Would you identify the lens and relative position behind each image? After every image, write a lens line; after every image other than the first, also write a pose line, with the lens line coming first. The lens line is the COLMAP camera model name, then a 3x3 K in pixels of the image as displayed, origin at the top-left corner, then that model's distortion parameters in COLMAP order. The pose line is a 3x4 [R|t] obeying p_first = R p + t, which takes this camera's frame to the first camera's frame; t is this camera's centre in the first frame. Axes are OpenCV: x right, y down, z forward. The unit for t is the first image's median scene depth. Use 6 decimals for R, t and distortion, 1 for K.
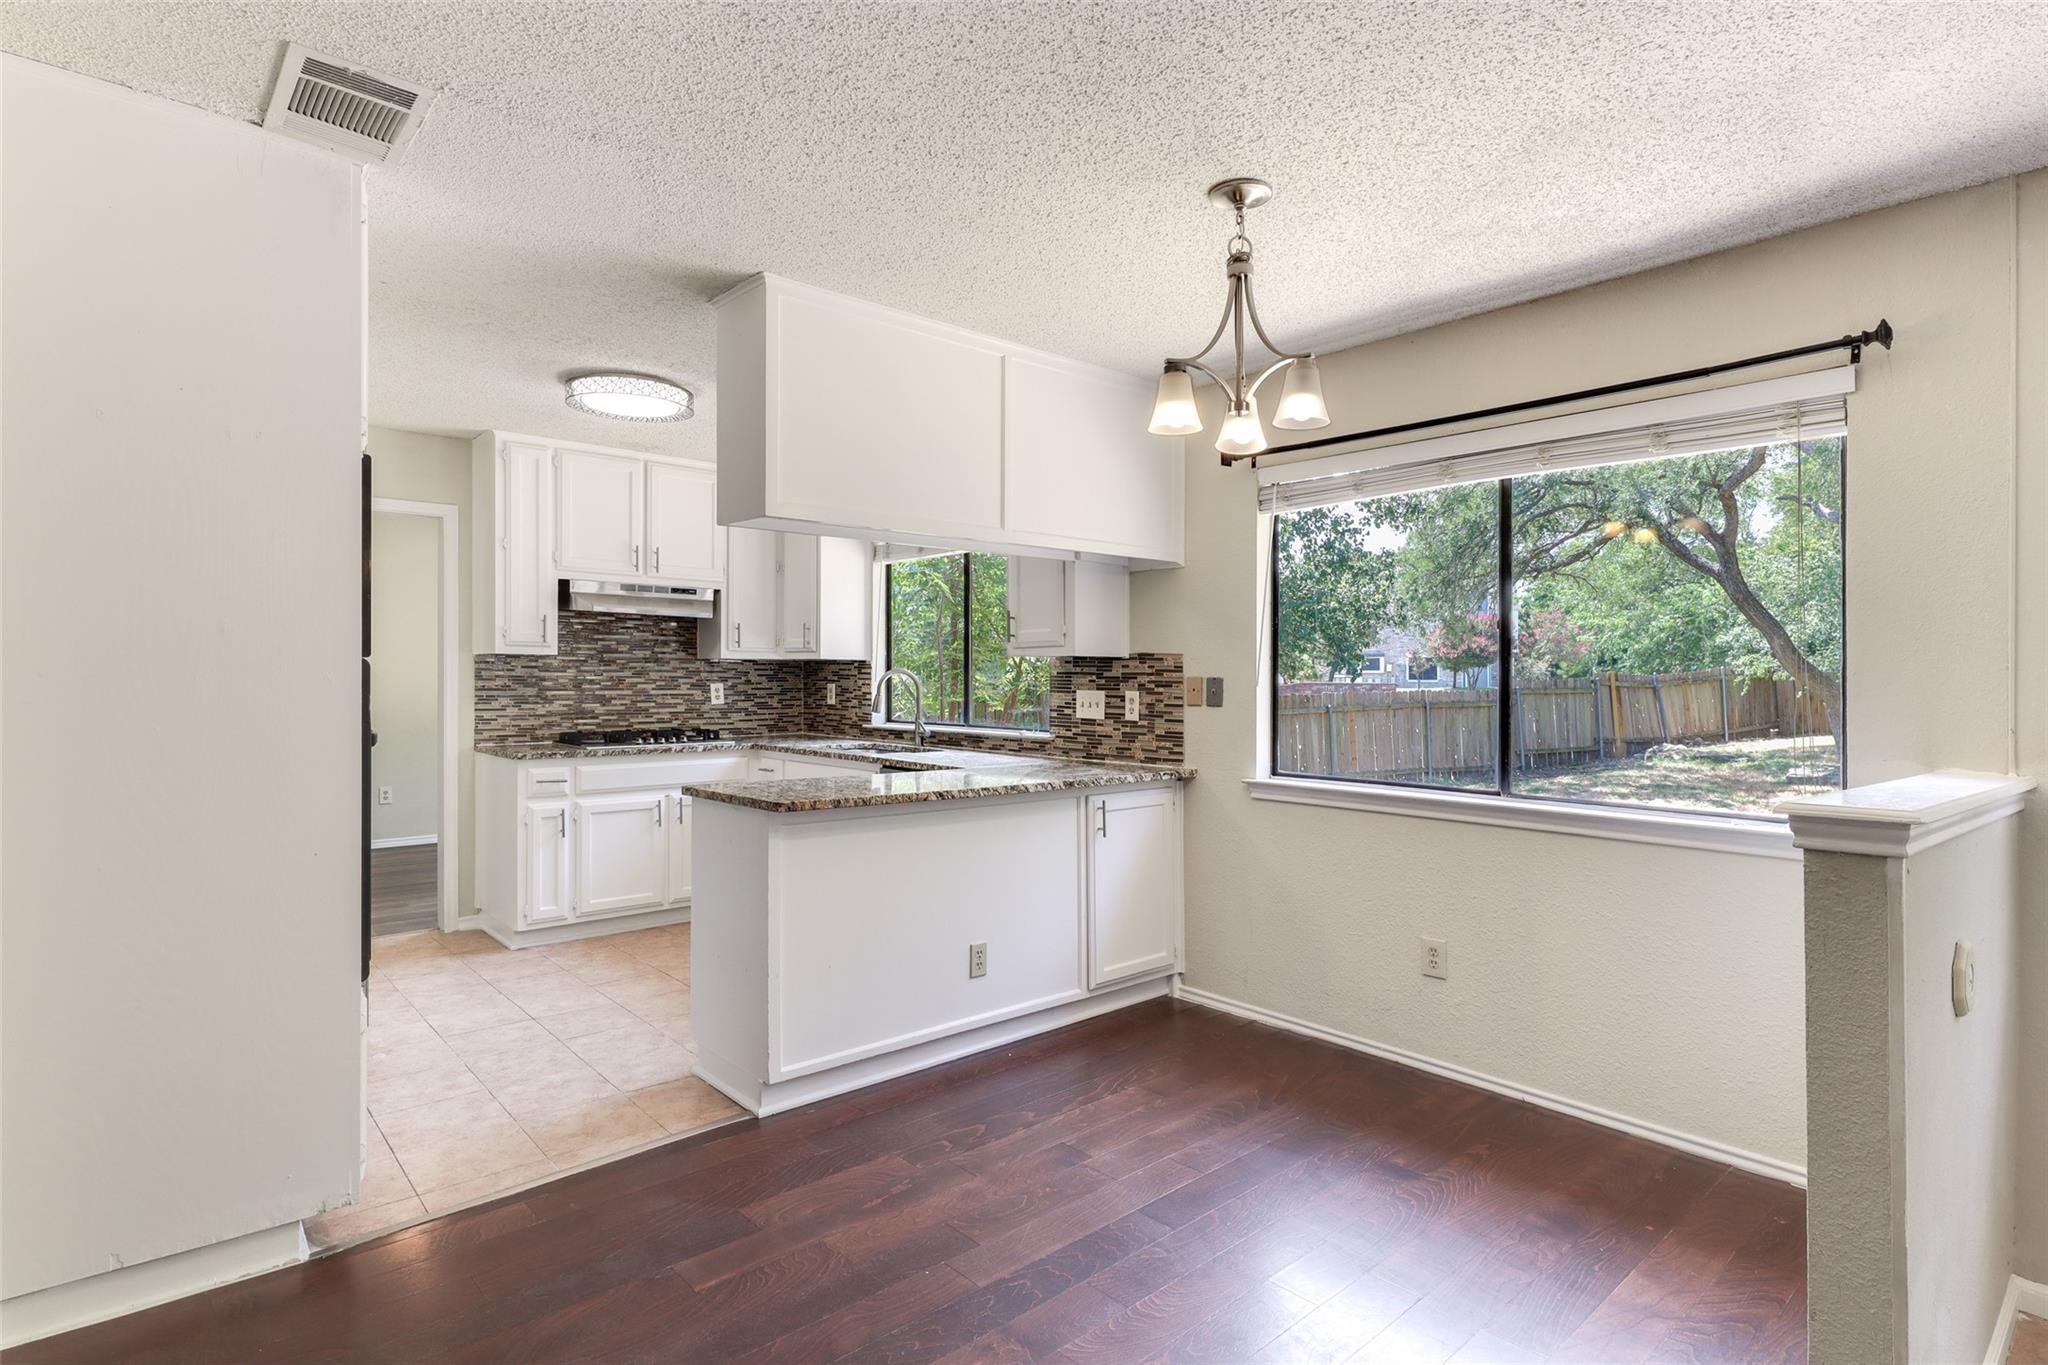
lens RADIAL K [[1059.0, 0, 1030.8], [0, 1059.0, 725.0], [0, 0, 1]] dist [0.003603, -0.002895]
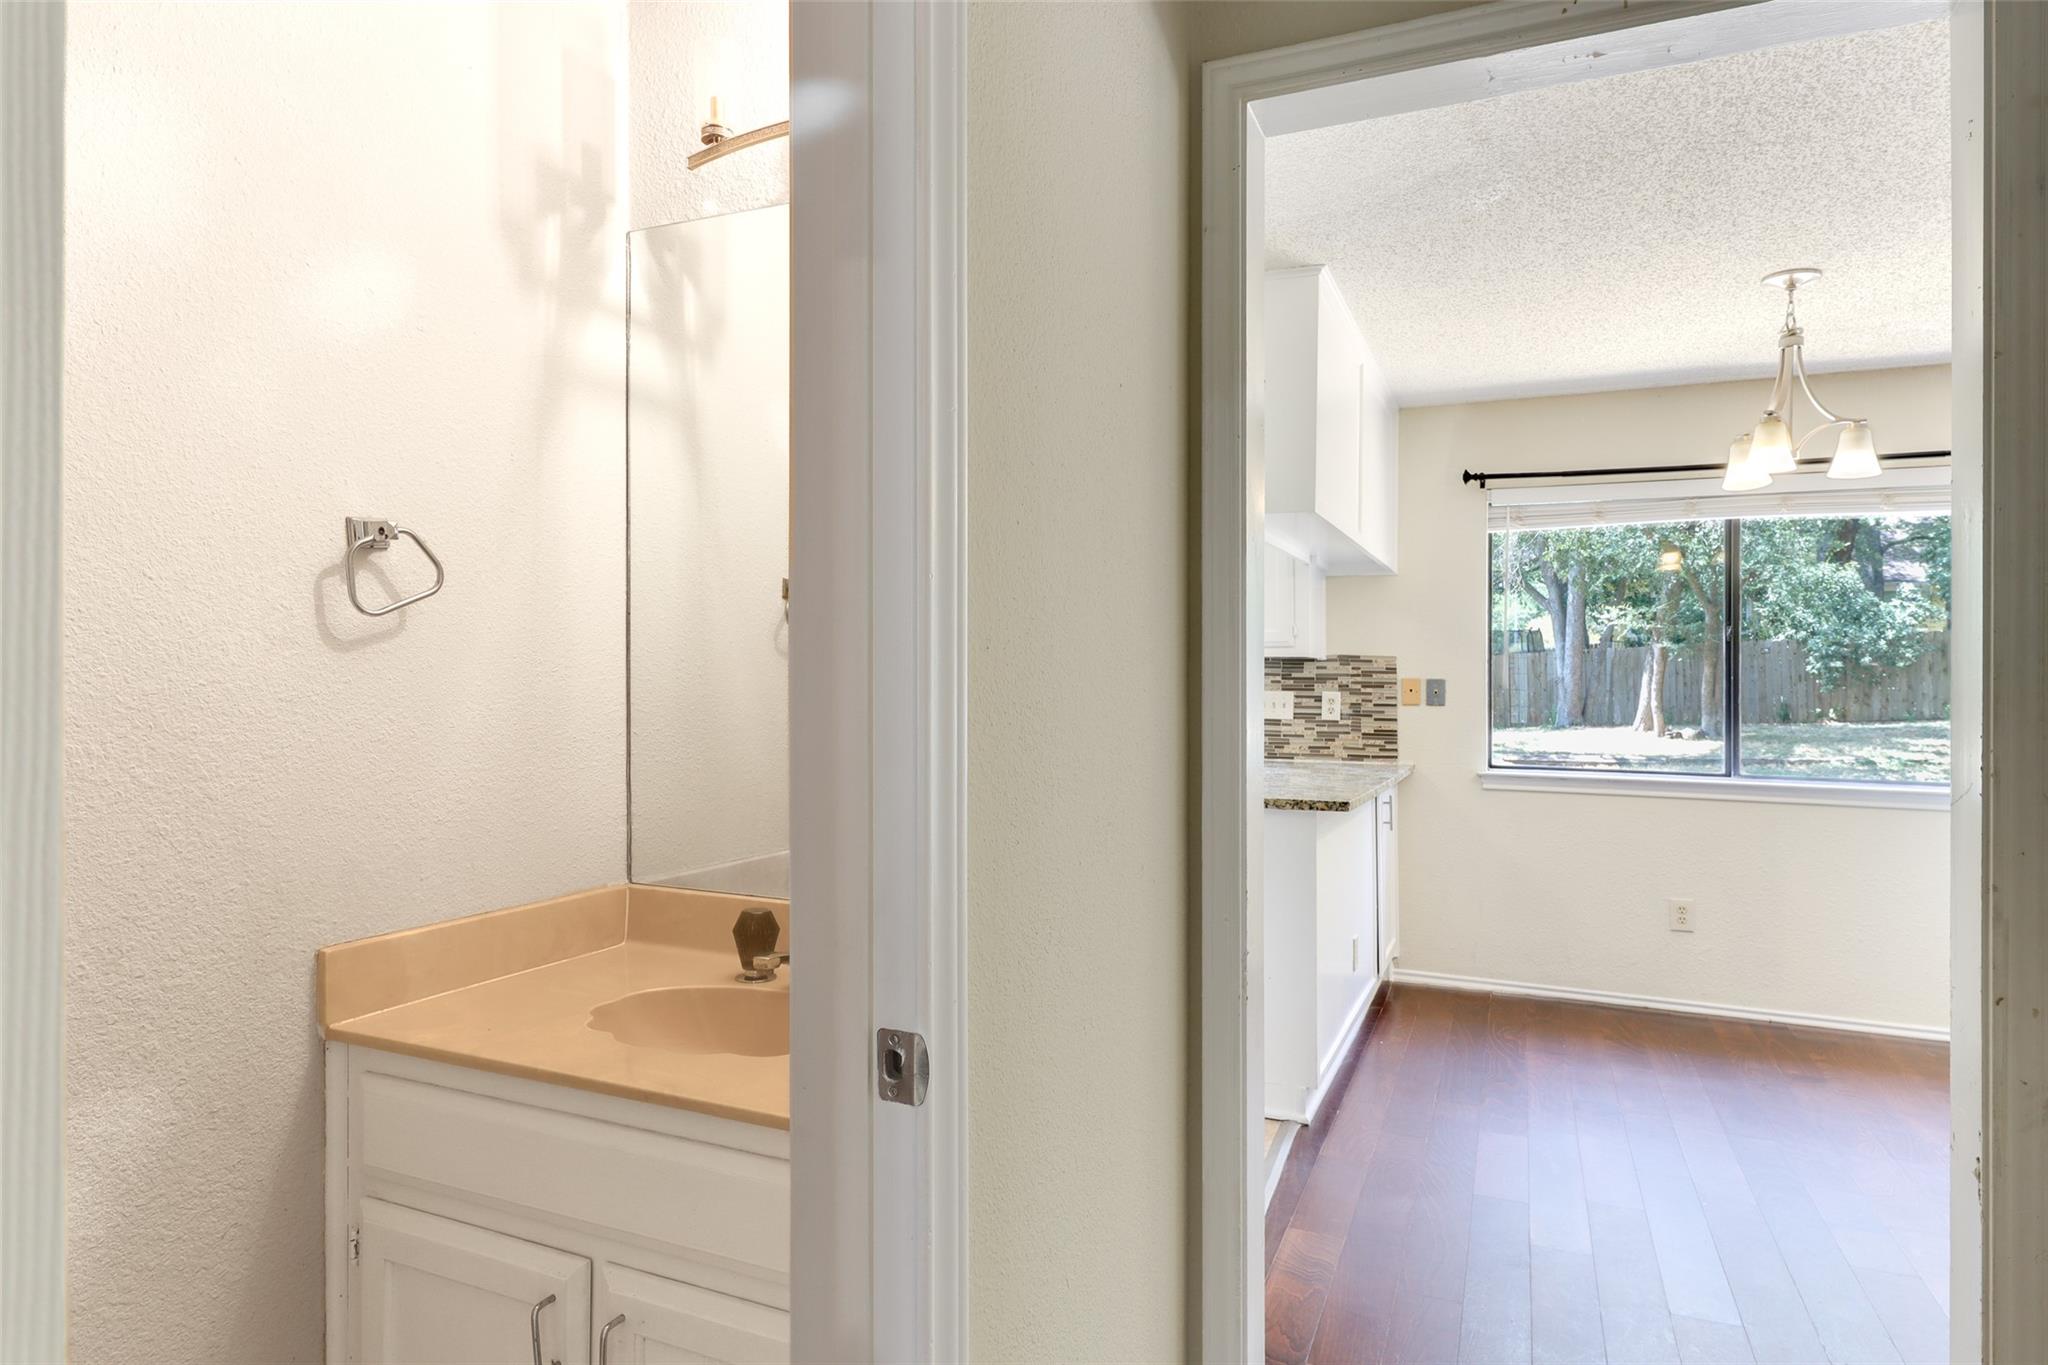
lens RADIAL K [[1160.2, 0, 1021.8], [0, 1160.2, 703.8], [0, 0, 1]] dist [-0.006638, -0.000374]
pose [[0.910418, 0.002207, 0.413684, -0.553154], [0.012220, 0.999406, -0.032226, 0.010940], [-0.413509, 0.034394, 0.909850, 0.078289]]
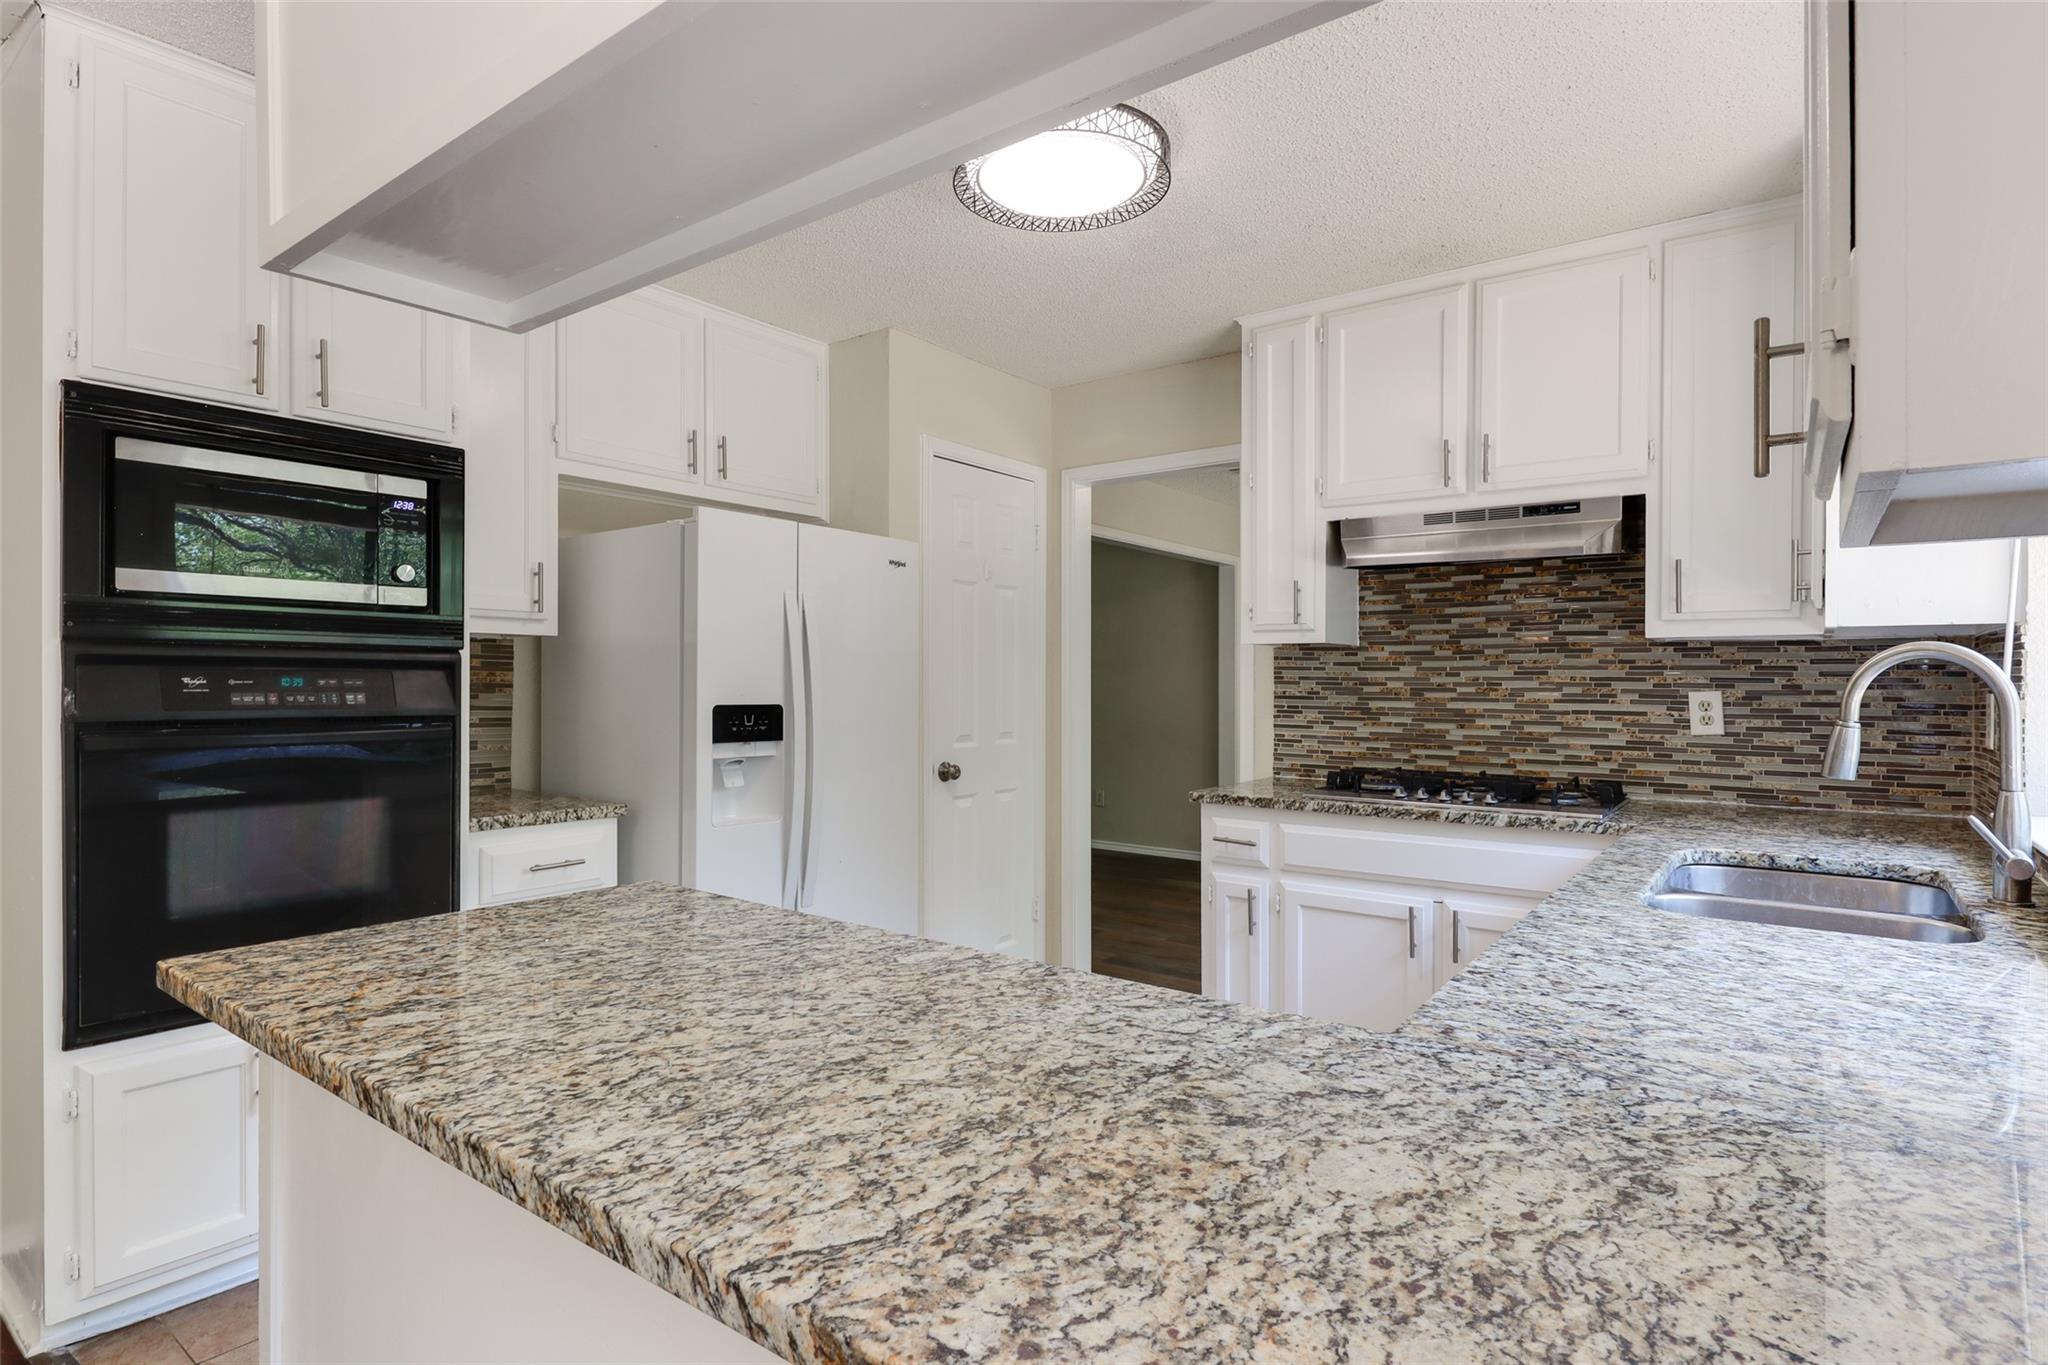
lens RADIAL K [[1059.0, 0, 1044.3], [0, 1059.0, 708.4], [0, 0, 1]] dist [0.003603, -0.002895]
pose [[0.198557, 0.018642, -0.979912, 0.136205], [-0.049464, 0.998736, 0.008978, -0.024832], [0.978840, 0.046687, 0.199228, 0.717223]]
